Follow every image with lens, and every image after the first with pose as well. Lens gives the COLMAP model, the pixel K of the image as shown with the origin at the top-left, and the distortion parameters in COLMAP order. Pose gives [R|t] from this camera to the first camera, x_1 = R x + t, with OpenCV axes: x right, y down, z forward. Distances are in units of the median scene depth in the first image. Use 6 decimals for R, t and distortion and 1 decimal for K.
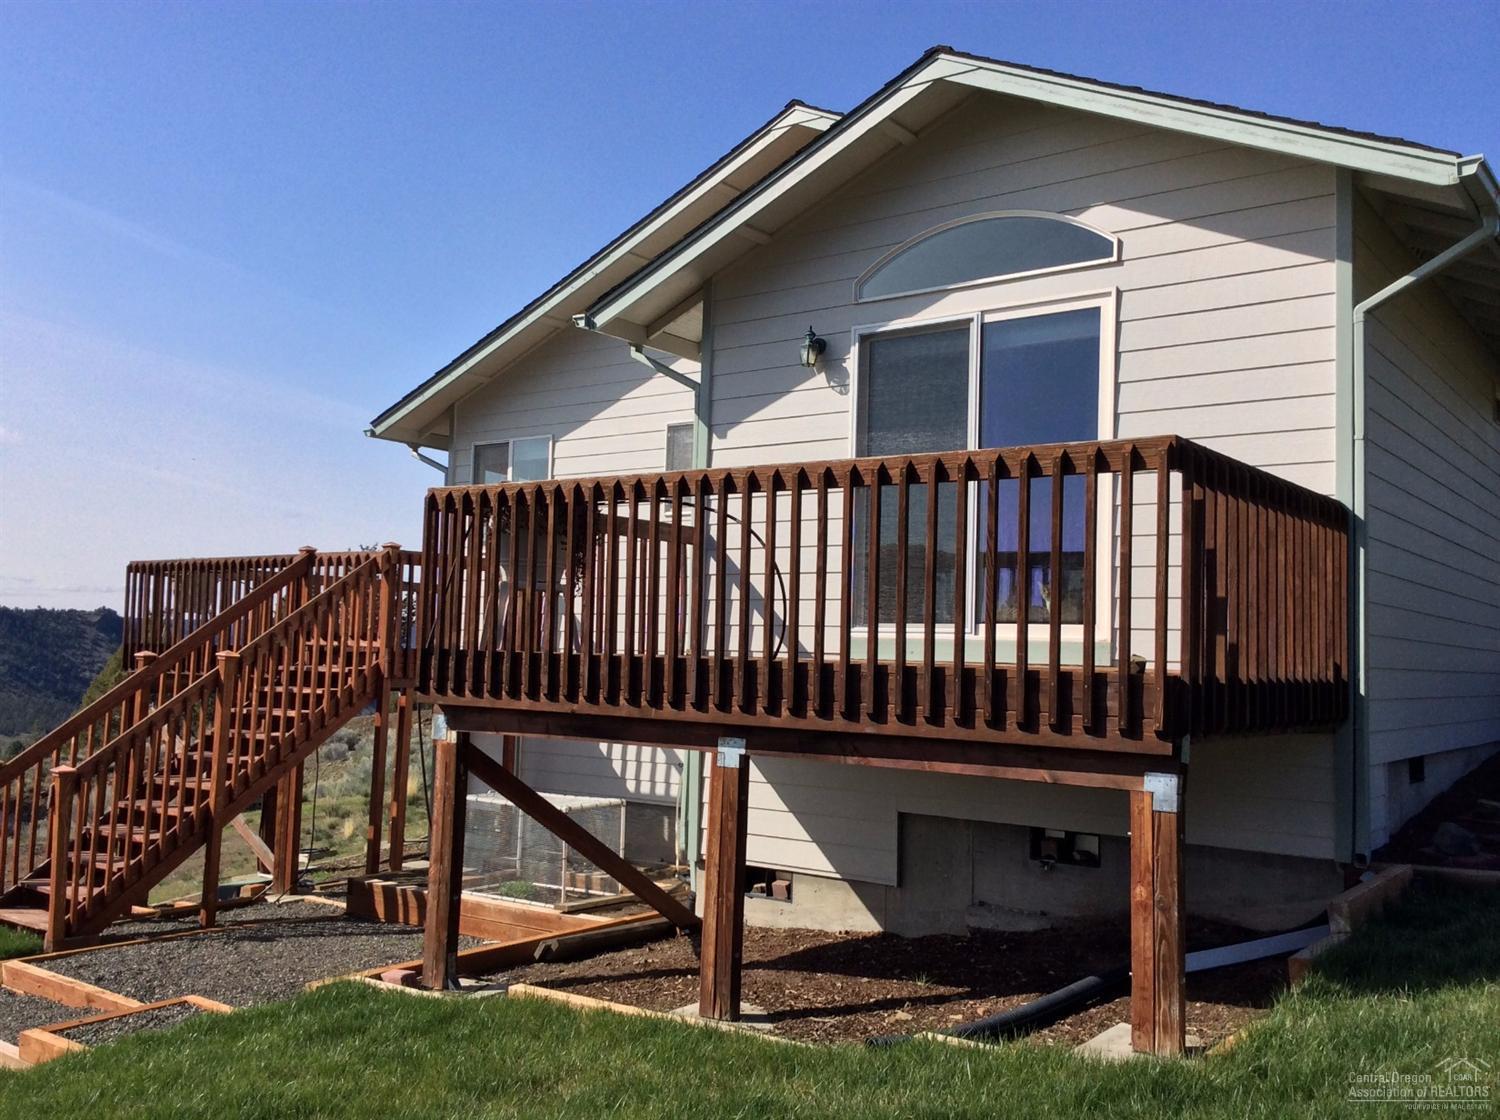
lens RADIAL K [[1334.9, 0, 745.9], [0, 1334.9, 562.2], [0, 0, 1]] dist [0.083409, -0.006386]
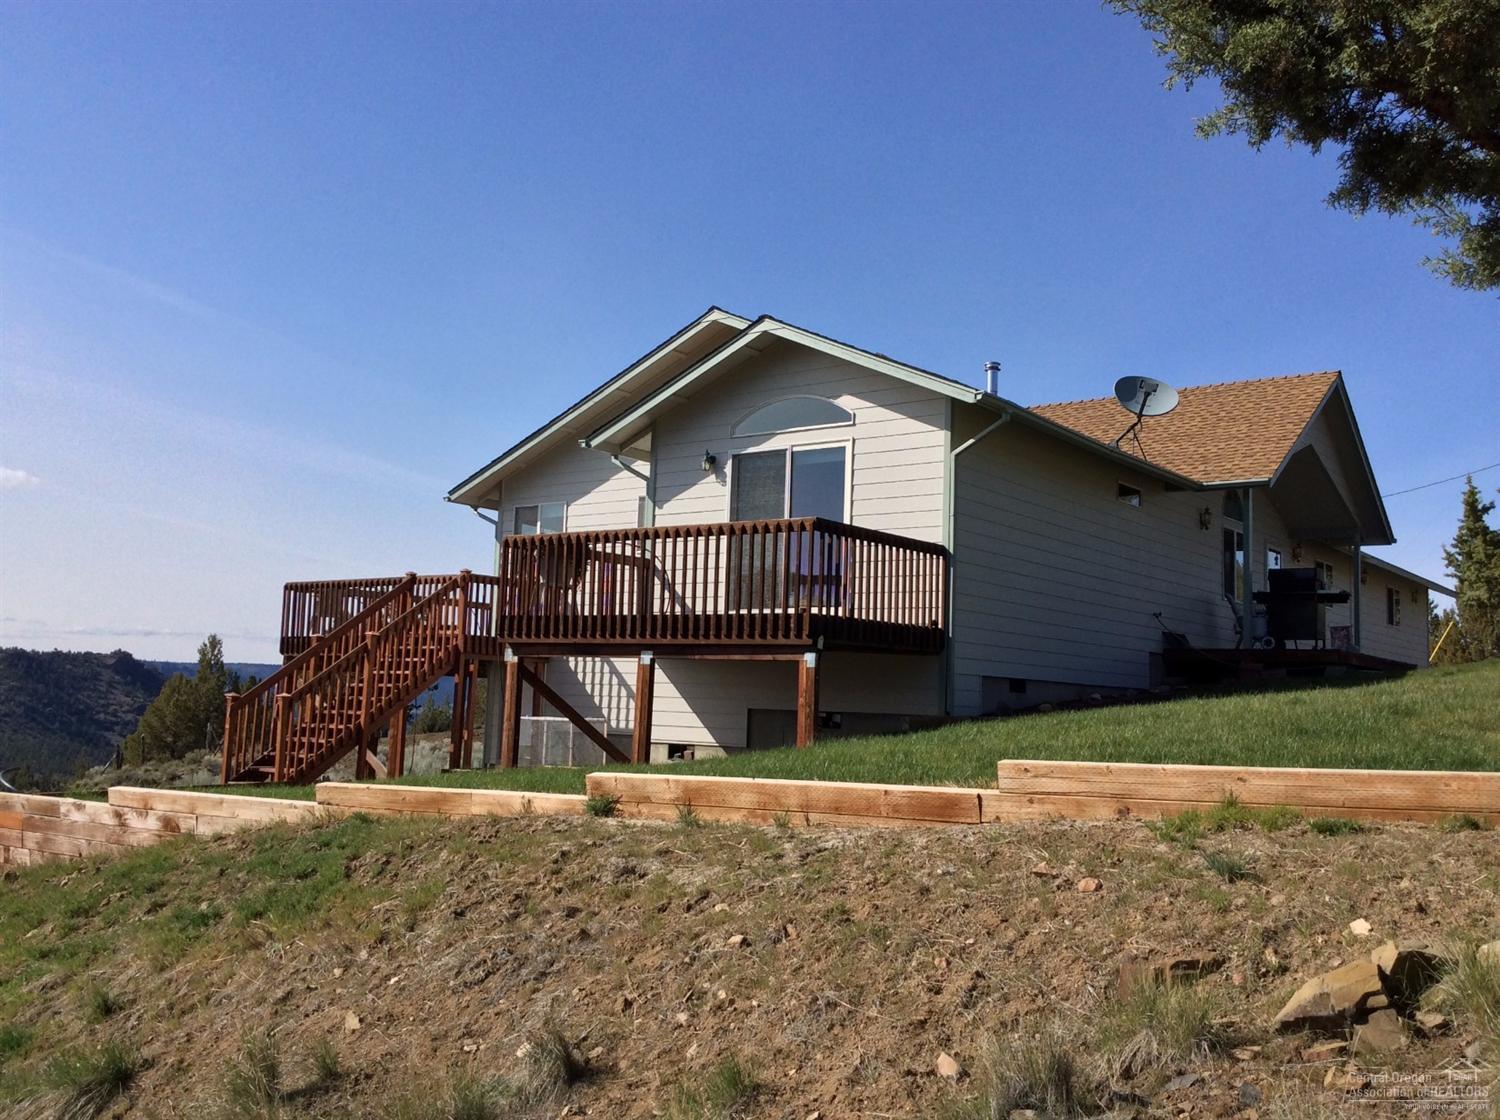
lens RADIAL K [[1334.9, 0, 761.8], [0, 1334.9, 556.7], [0, 0, 1]] dist [0.083409, -0.006386]
pose [[0.999984, 0.005138, 0.002499, 0.119967], [-0.005038, 0.999241, -0.038637, 0.042741], [-0.002695, 0.038624, 0.999250, -0.836420]]
